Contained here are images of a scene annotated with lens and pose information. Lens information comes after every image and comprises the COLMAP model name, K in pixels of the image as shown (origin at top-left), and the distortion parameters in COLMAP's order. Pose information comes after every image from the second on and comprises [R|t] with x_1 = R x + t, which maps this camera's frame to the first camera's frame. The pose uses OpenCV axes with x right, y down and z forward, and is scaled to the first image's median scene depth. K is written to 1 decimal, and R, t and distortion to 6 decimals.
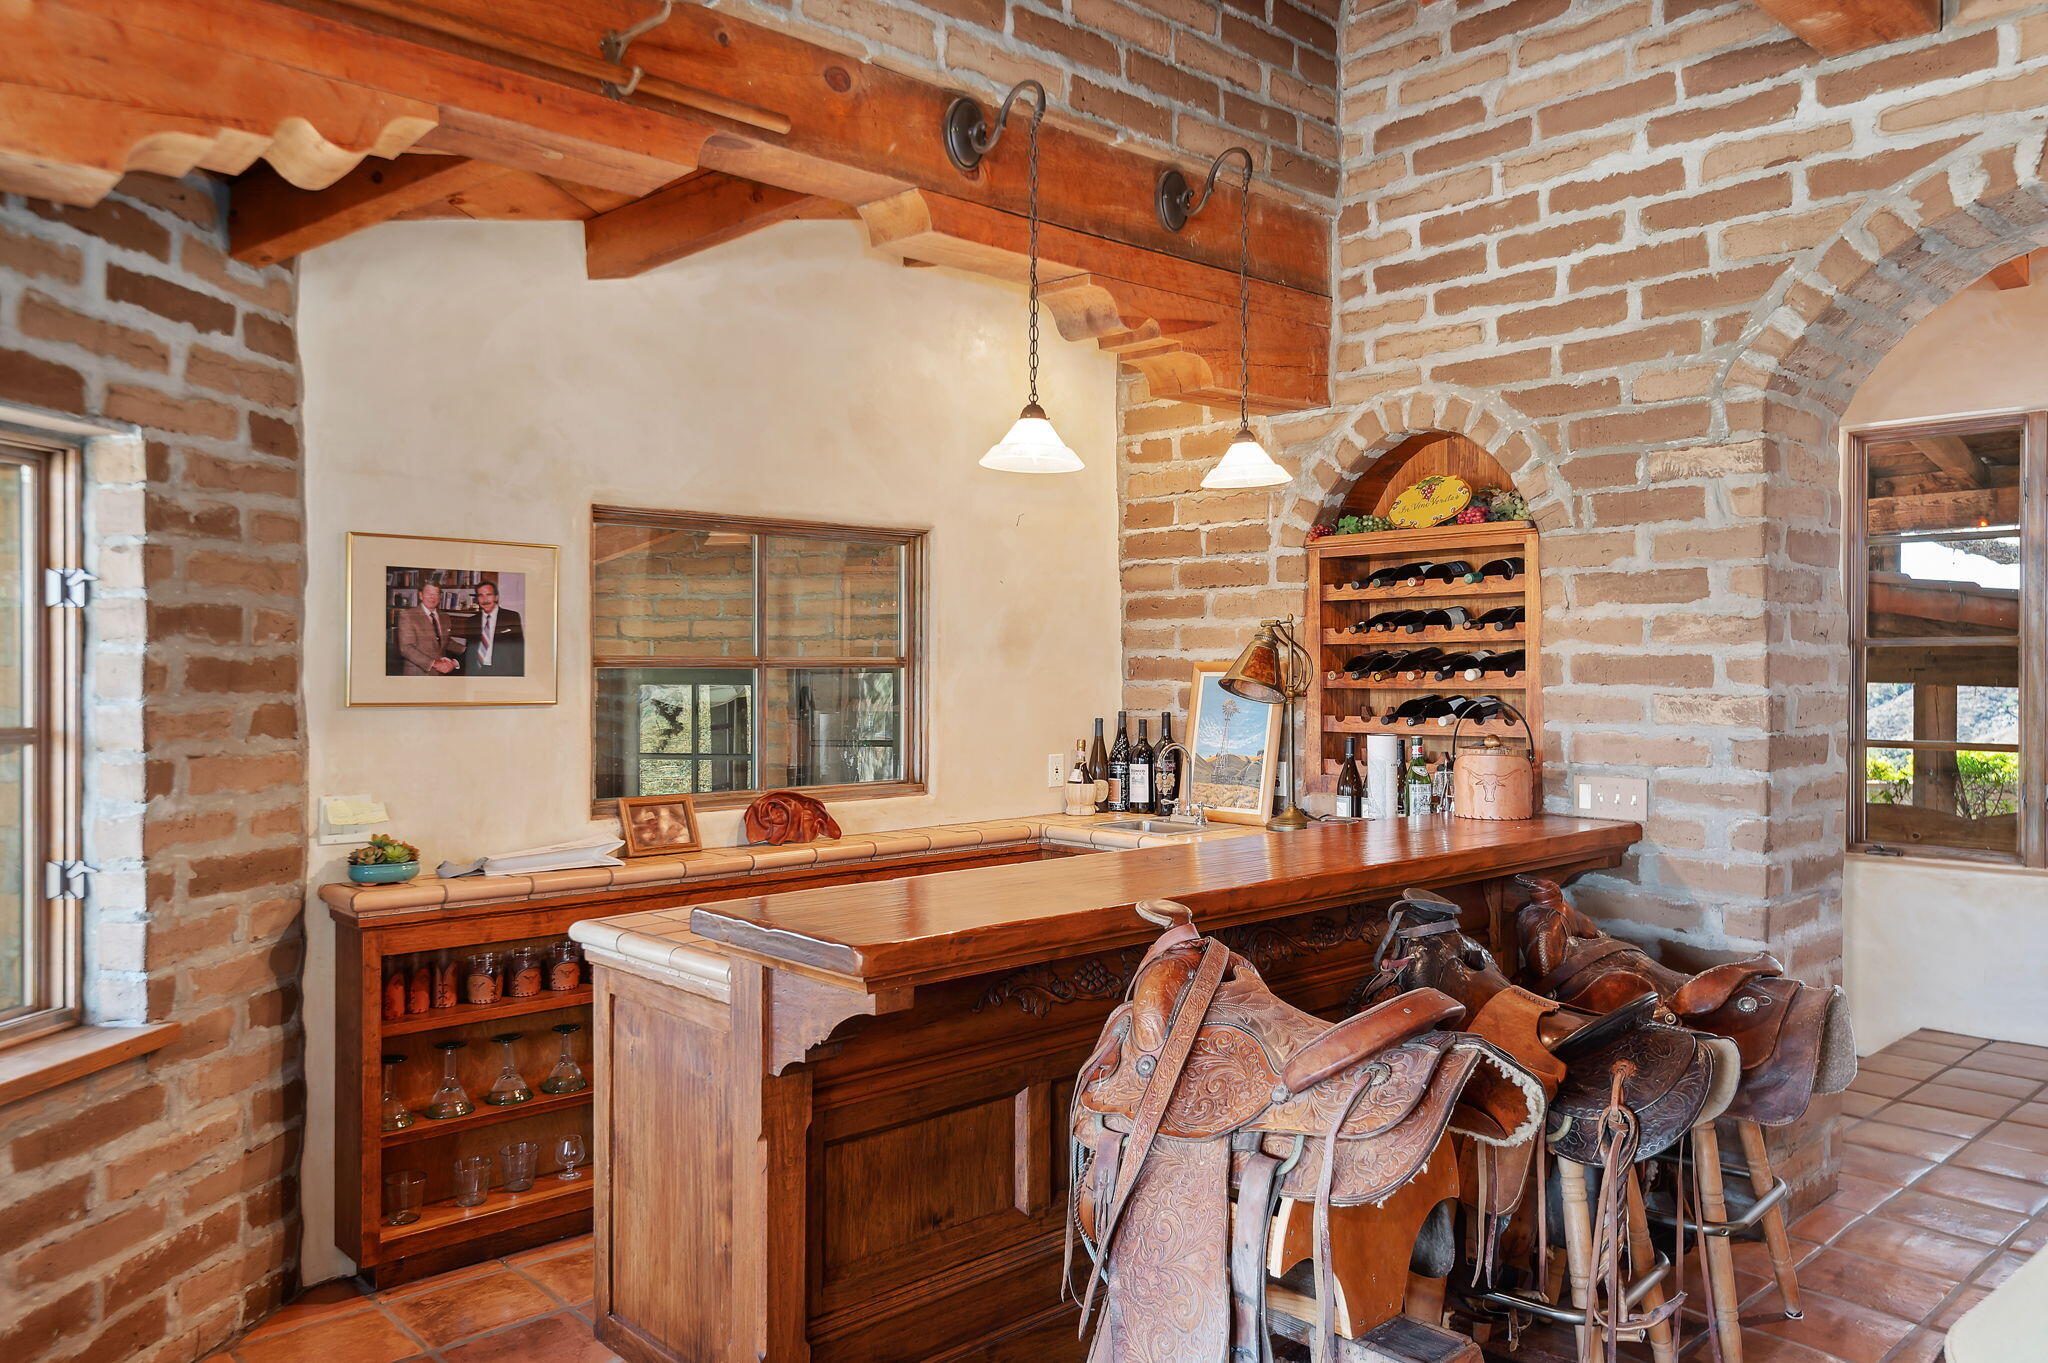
lens RADIAL K [[1499.8, 0, 1028.9], [0, 1499.8, 672.5], [0, 0, 1]] dist [0.029255, -0.019306]
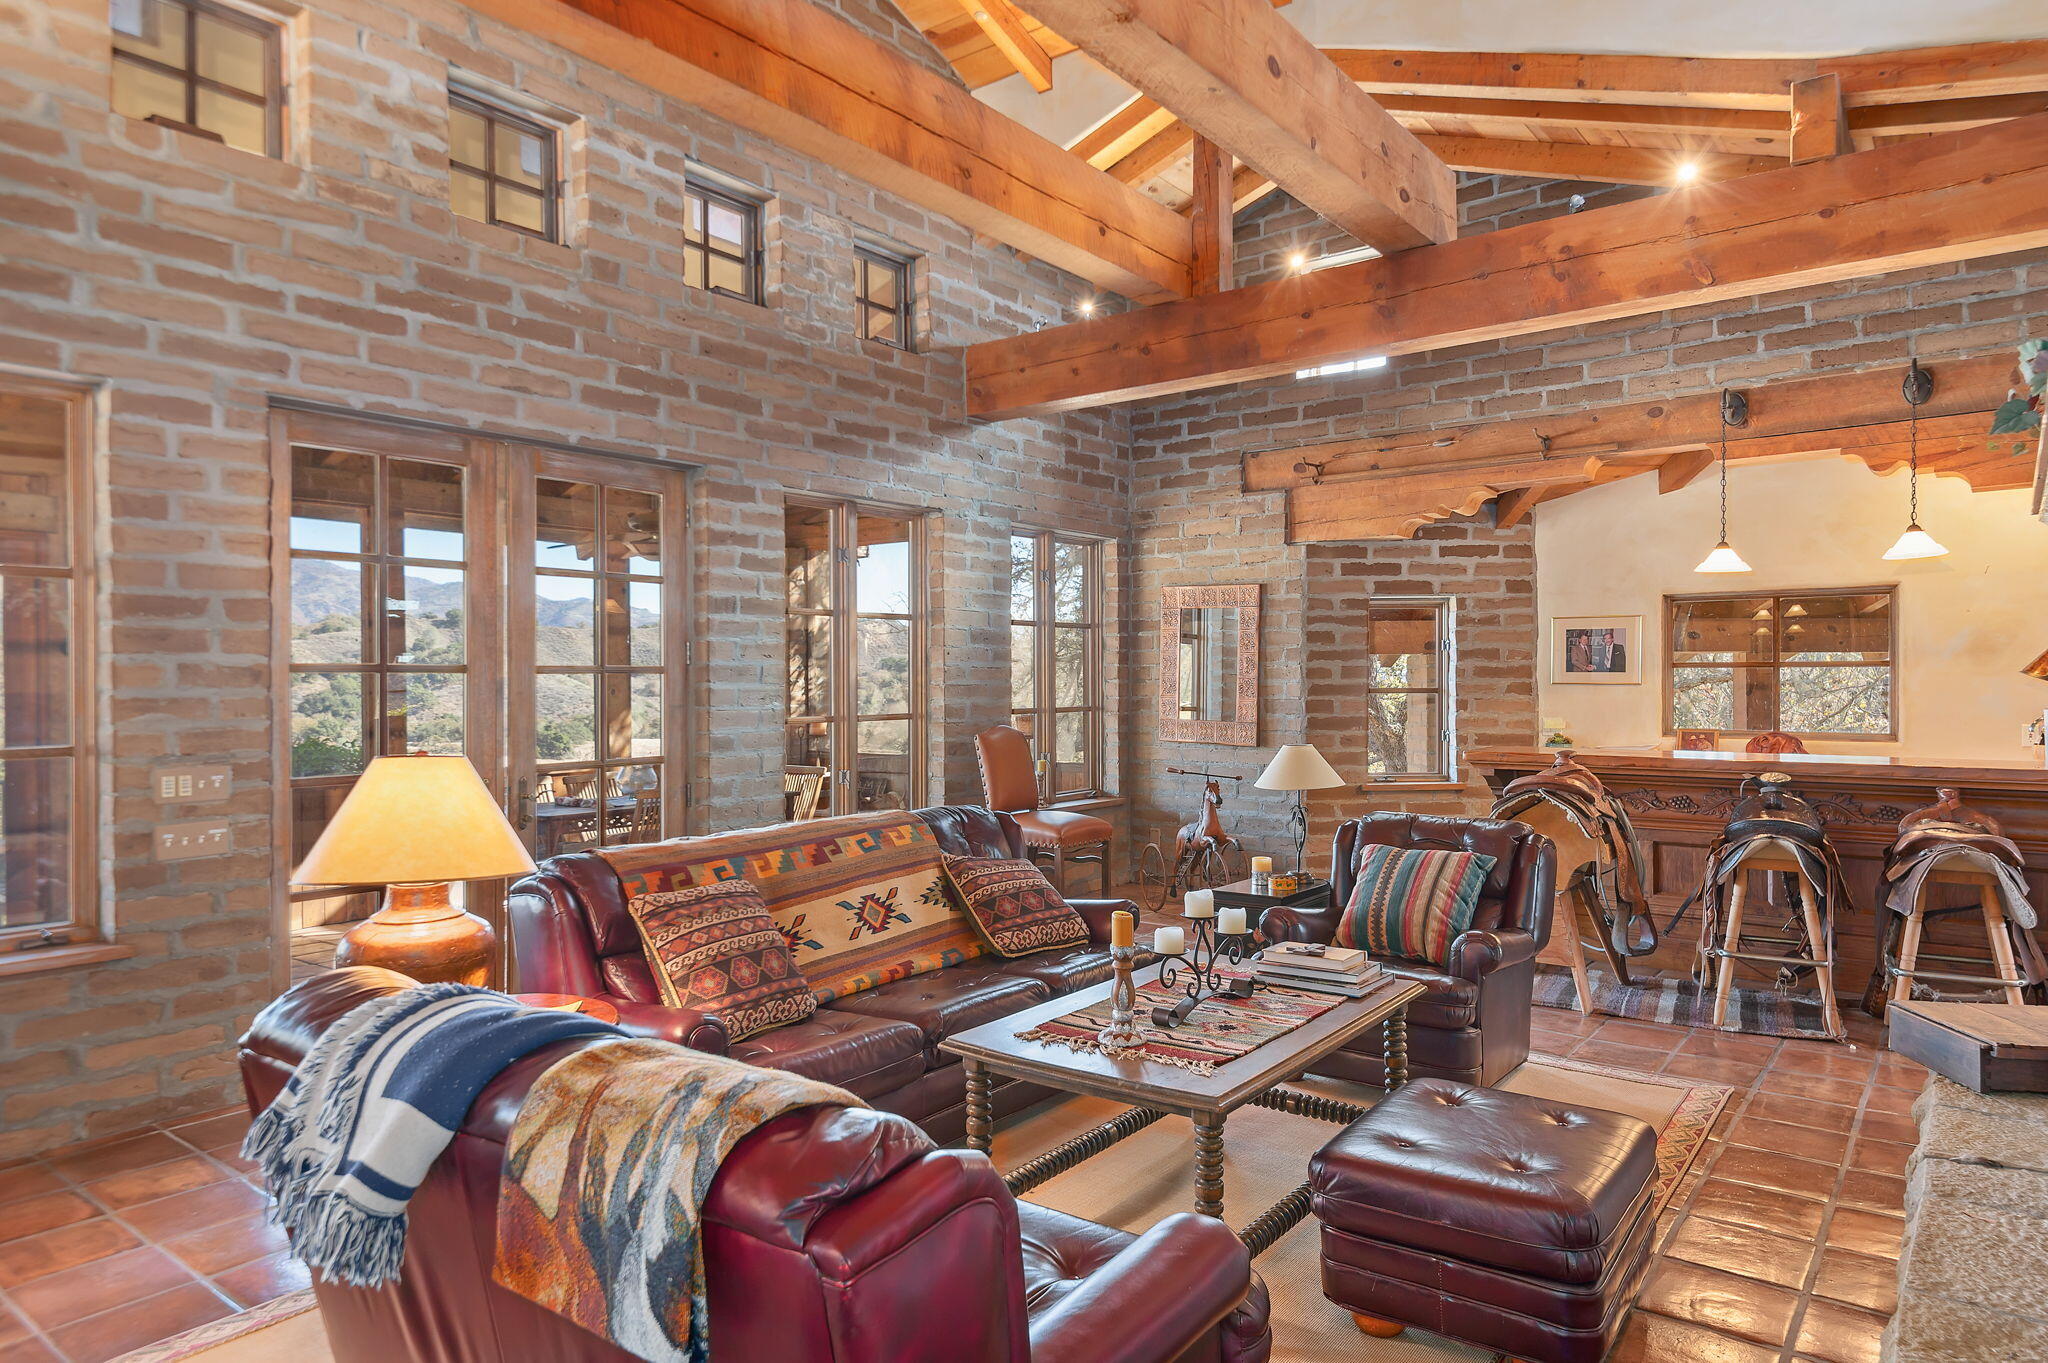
lens RADIAL K [[1237.0, 0, 1029.8], [0, 1237.0, 682.0], [0, 0, 1]] dist [0.000163, 0.000060]
pose [[0.140601, 0.001072, -0.990066, 1.615577], [0.000406, 0.999999, 0.001140, 0.016856], [0.990066, -0.000563, 0.140600, -0.216038]]
